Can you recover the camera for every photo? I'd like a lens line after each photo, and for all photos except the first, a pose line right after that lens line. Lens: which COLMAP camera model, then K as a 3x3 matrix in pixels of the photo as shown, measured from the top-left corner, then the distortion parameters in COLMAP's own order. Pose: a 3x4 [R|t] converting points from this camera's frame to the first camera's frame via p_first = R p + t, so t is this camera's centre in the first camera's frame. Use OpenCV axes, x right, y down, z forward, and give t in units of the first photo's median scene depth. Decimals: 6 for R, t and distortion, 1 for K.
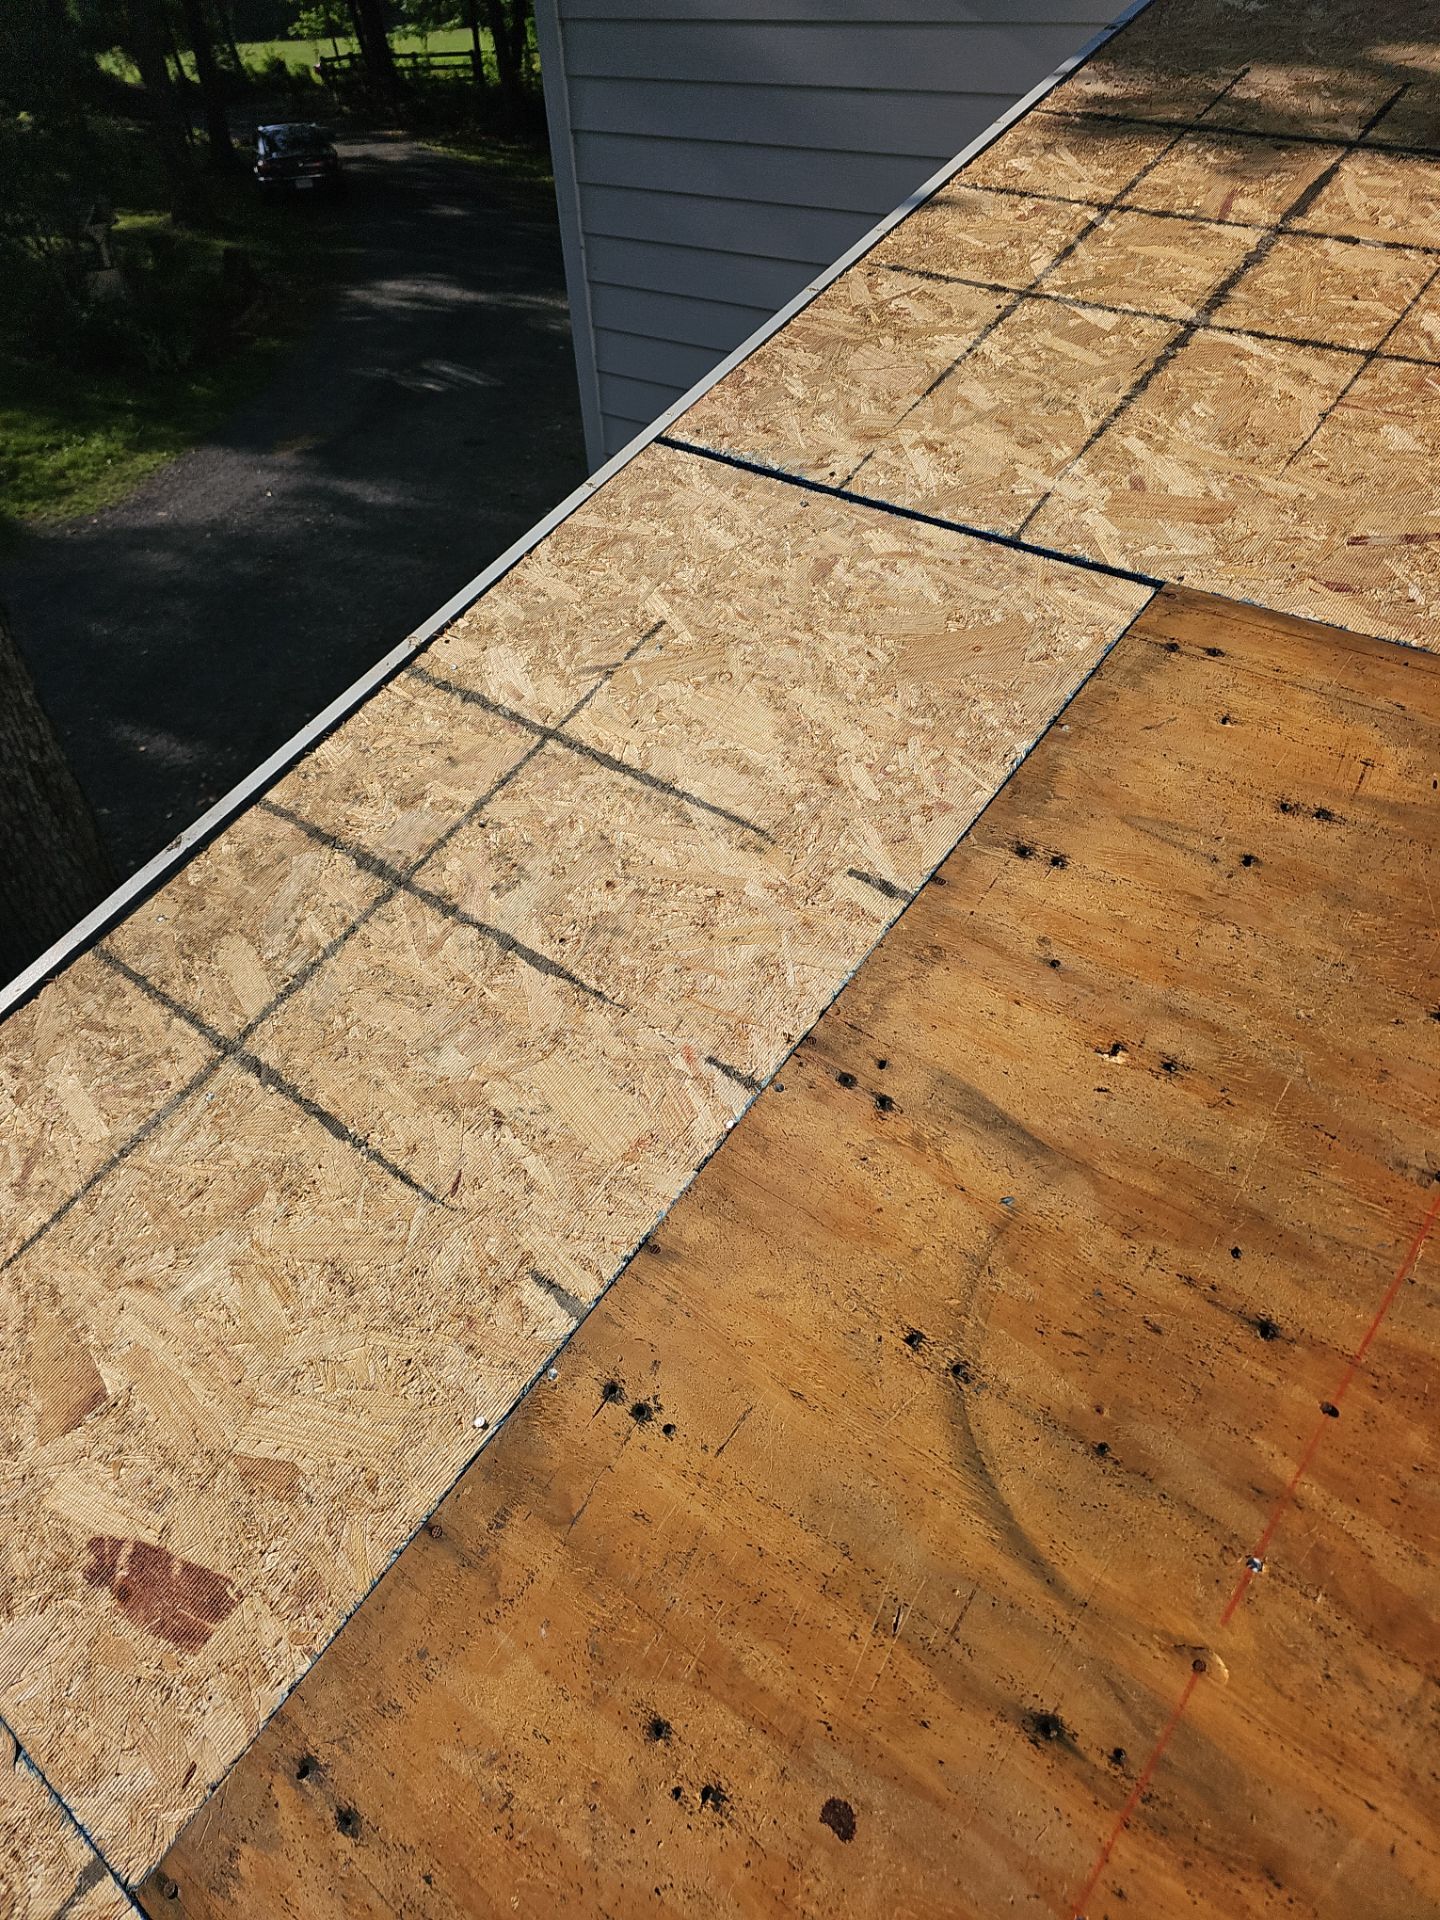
lens RADIAL K [[1237.2, 0, 720.0], [0, 1237.2, 960.0], [0, 0, 1]] dist [0.056246, -0.040338]
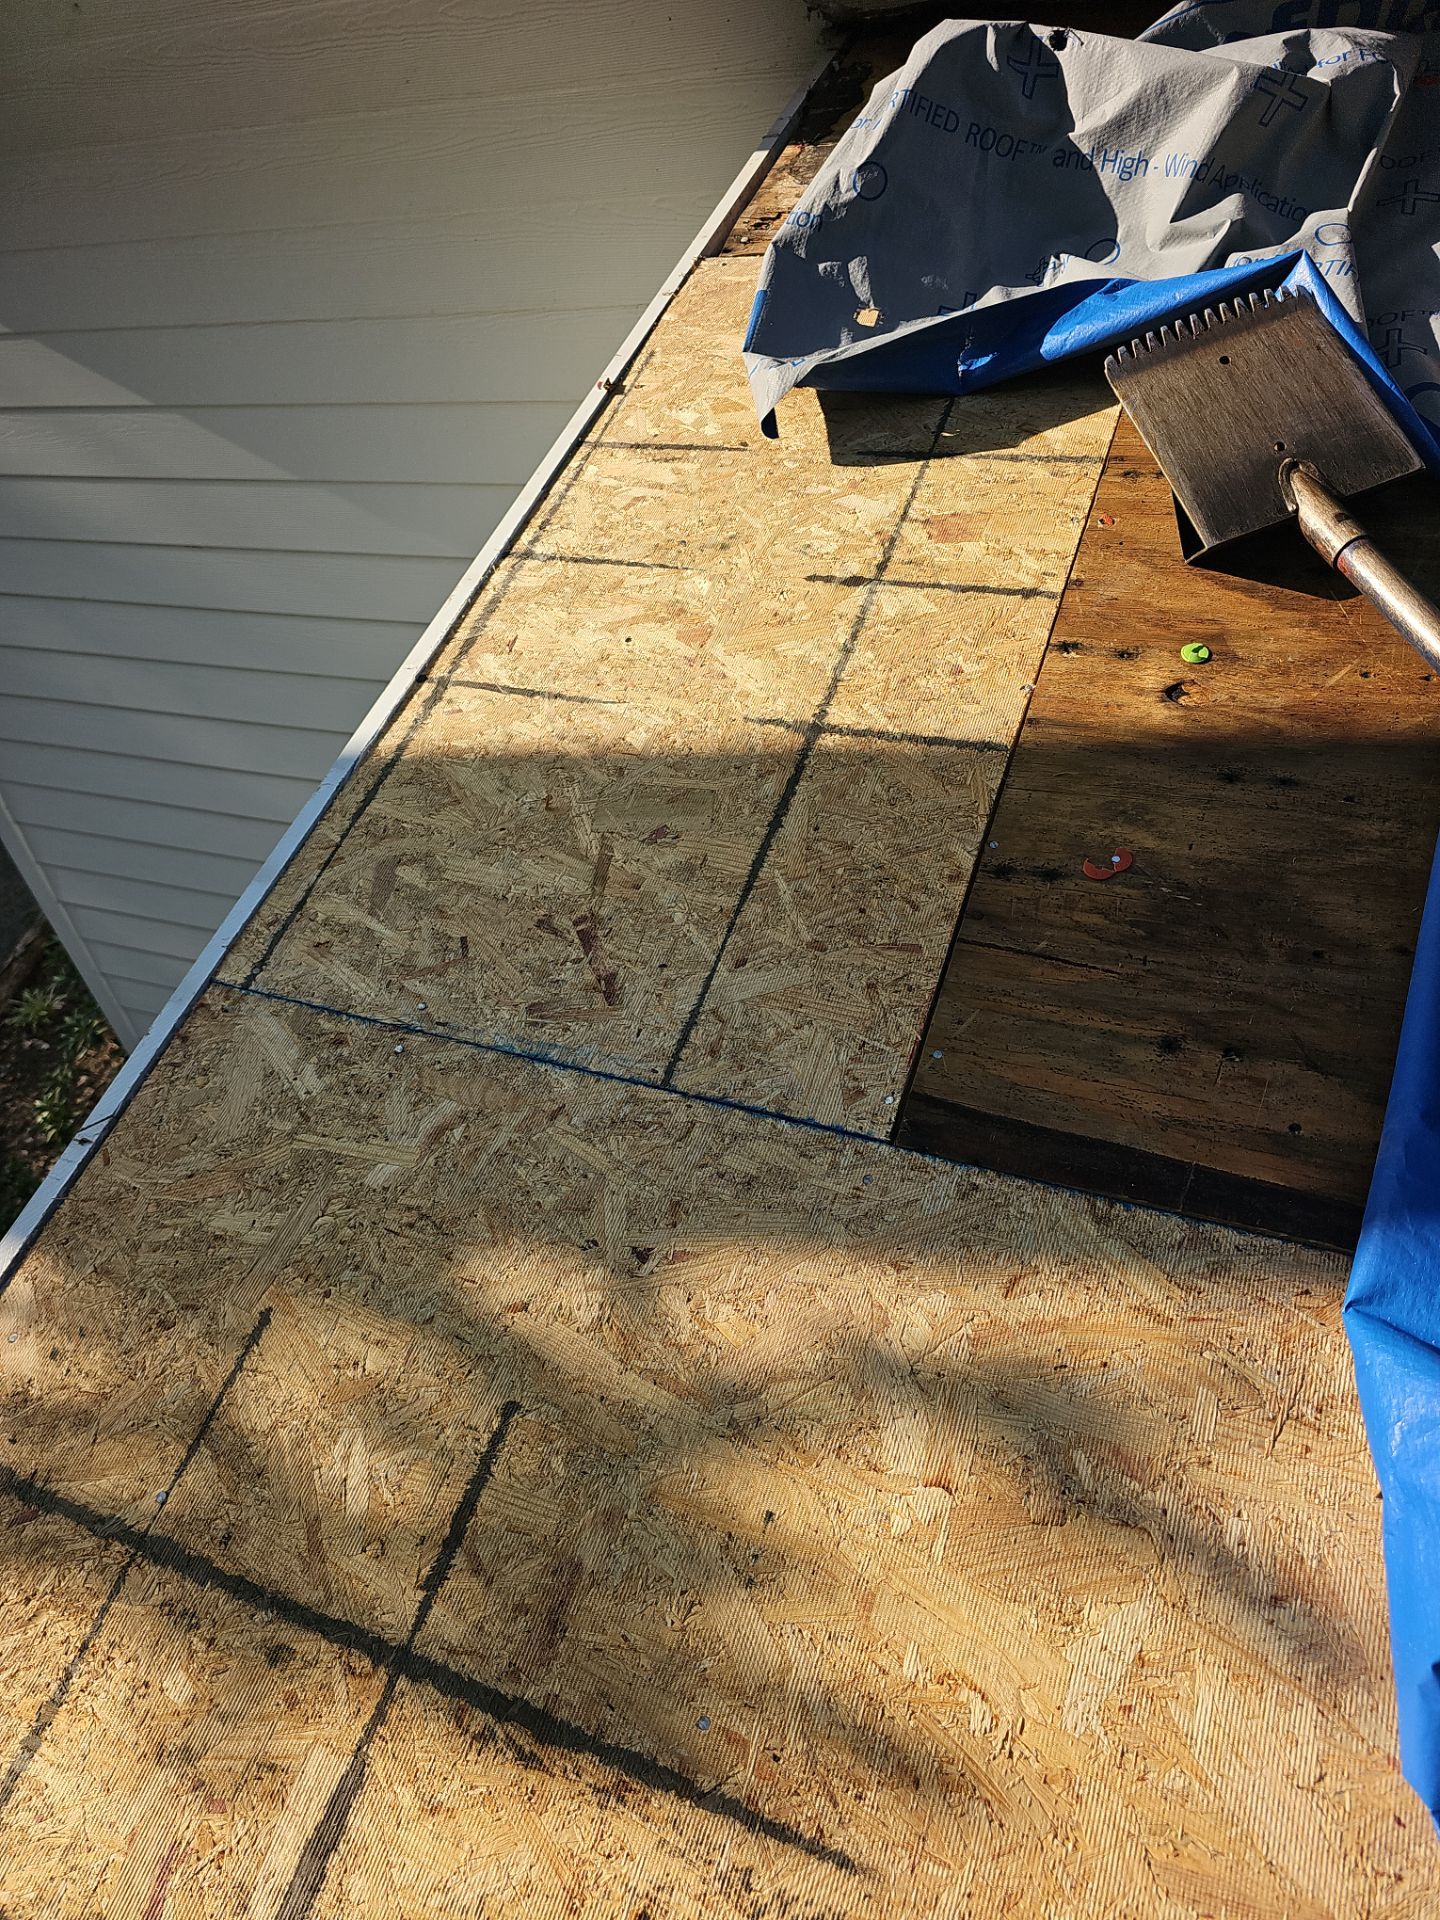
lens RADIAL K [[1234.6, 0, 720.0], [0, 1234.6, 960.0], [0, 0, 1]] dist [0.053632, -0.052087]
pose [[0.954459, -0.239779, 0.177521, 0.072730], [0.247711, 0.968546, -0.023616, -0.105512], [-0.166274, 0.066514, 0.983834, 0.056089]]
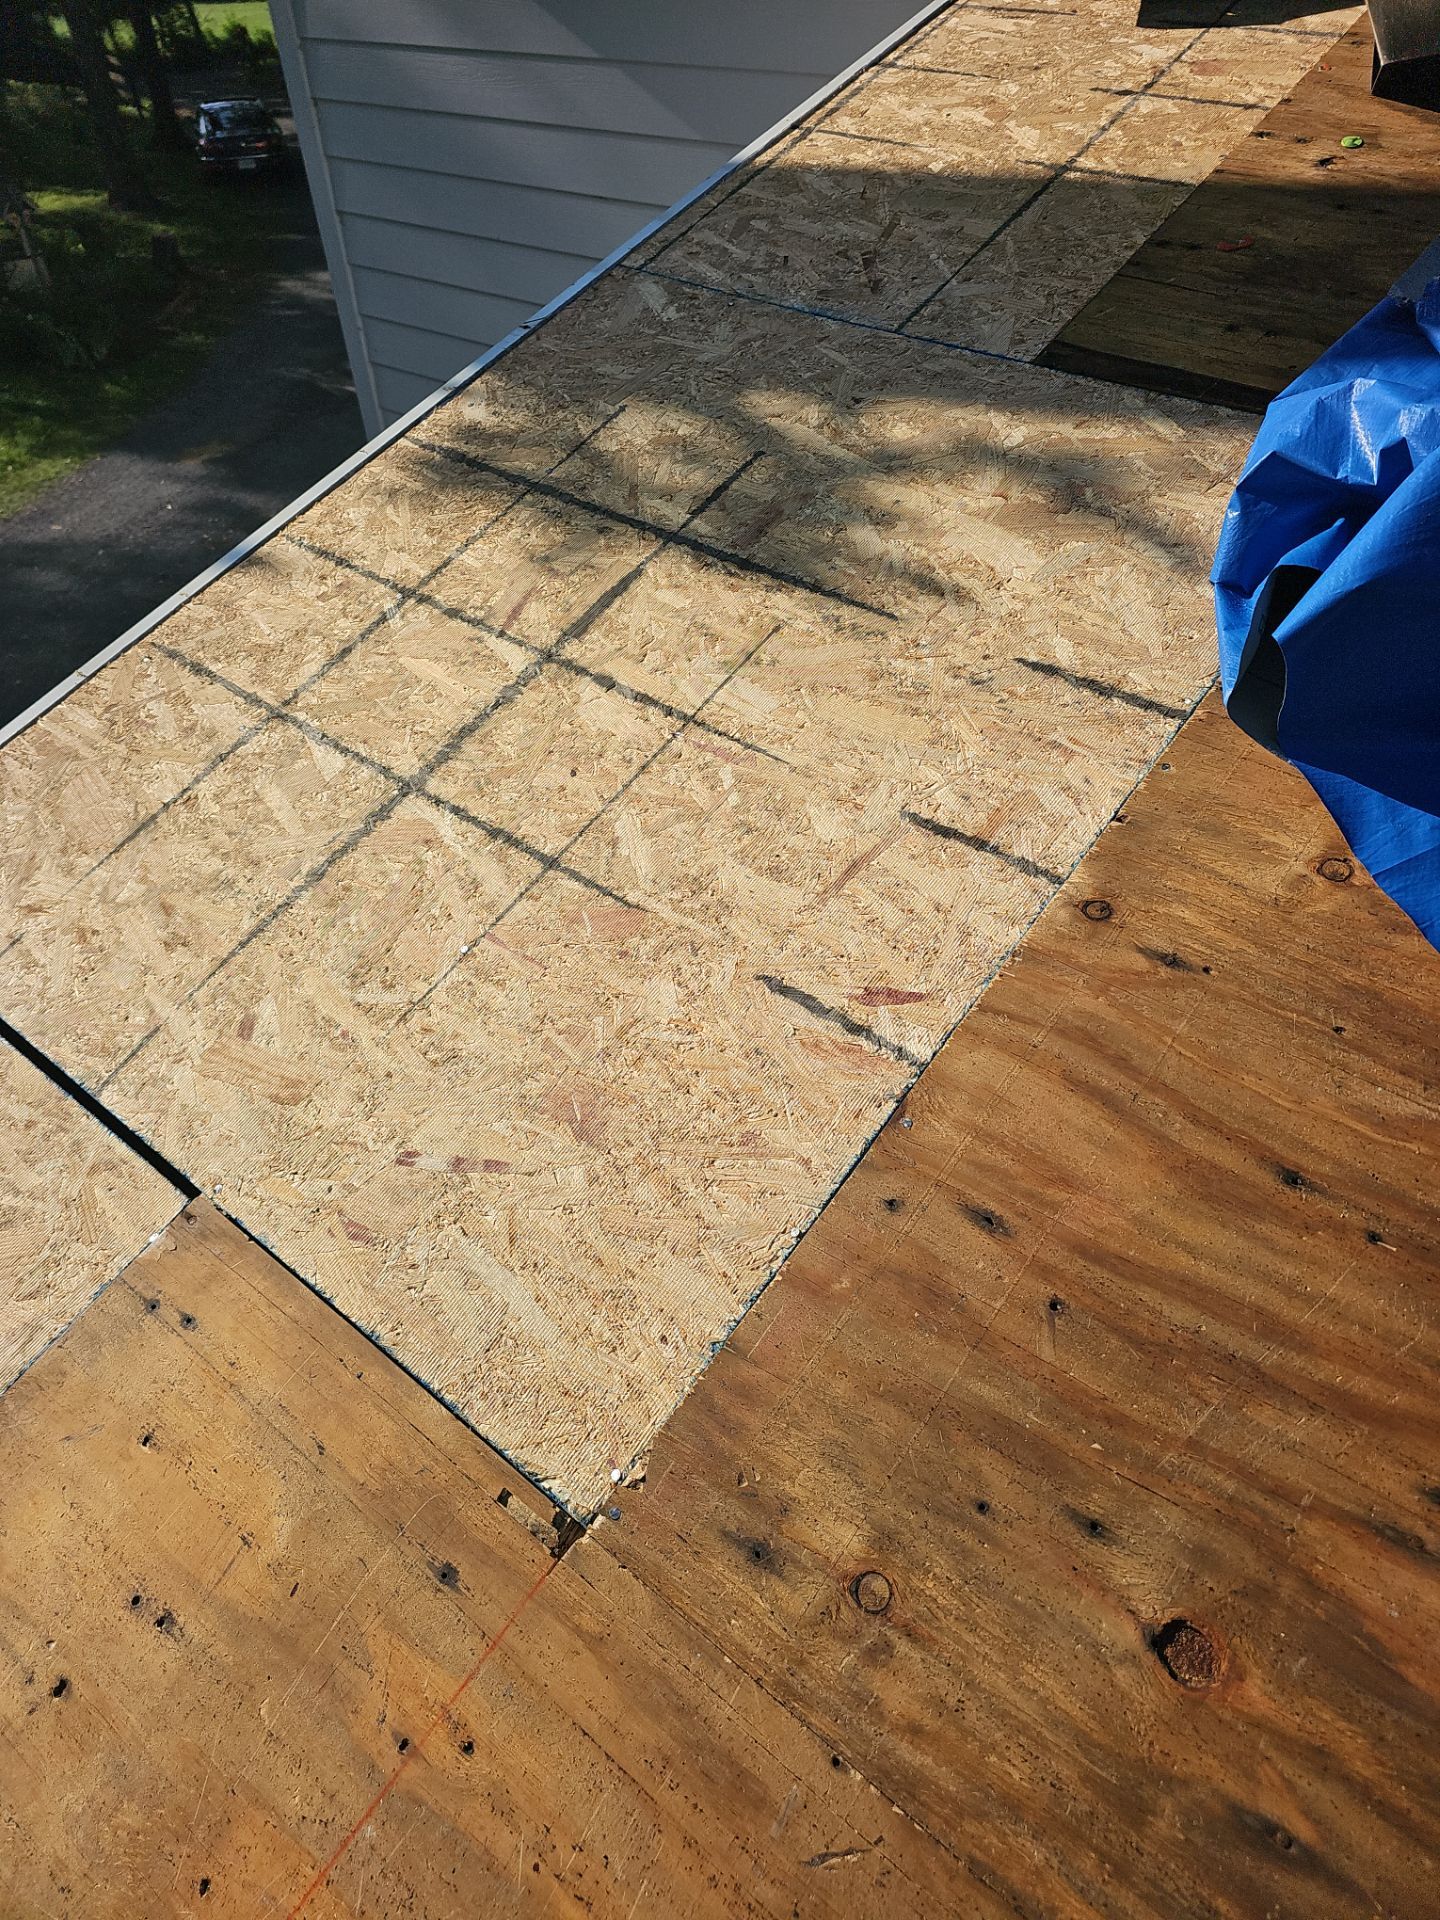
lens RADIAL K [[1250.7, 0, 728.3], [0, 1250.7, 971.6], [0, 0, 1]] dist [0.032193, -0.024902]
pose [[0.999862, 0.008849, 0.014088, 0.064245], [-0.009193, 0.999656, 0.024567, -0.043681], [-0.013865, -0.024693, 0.999599, 0.012888]]
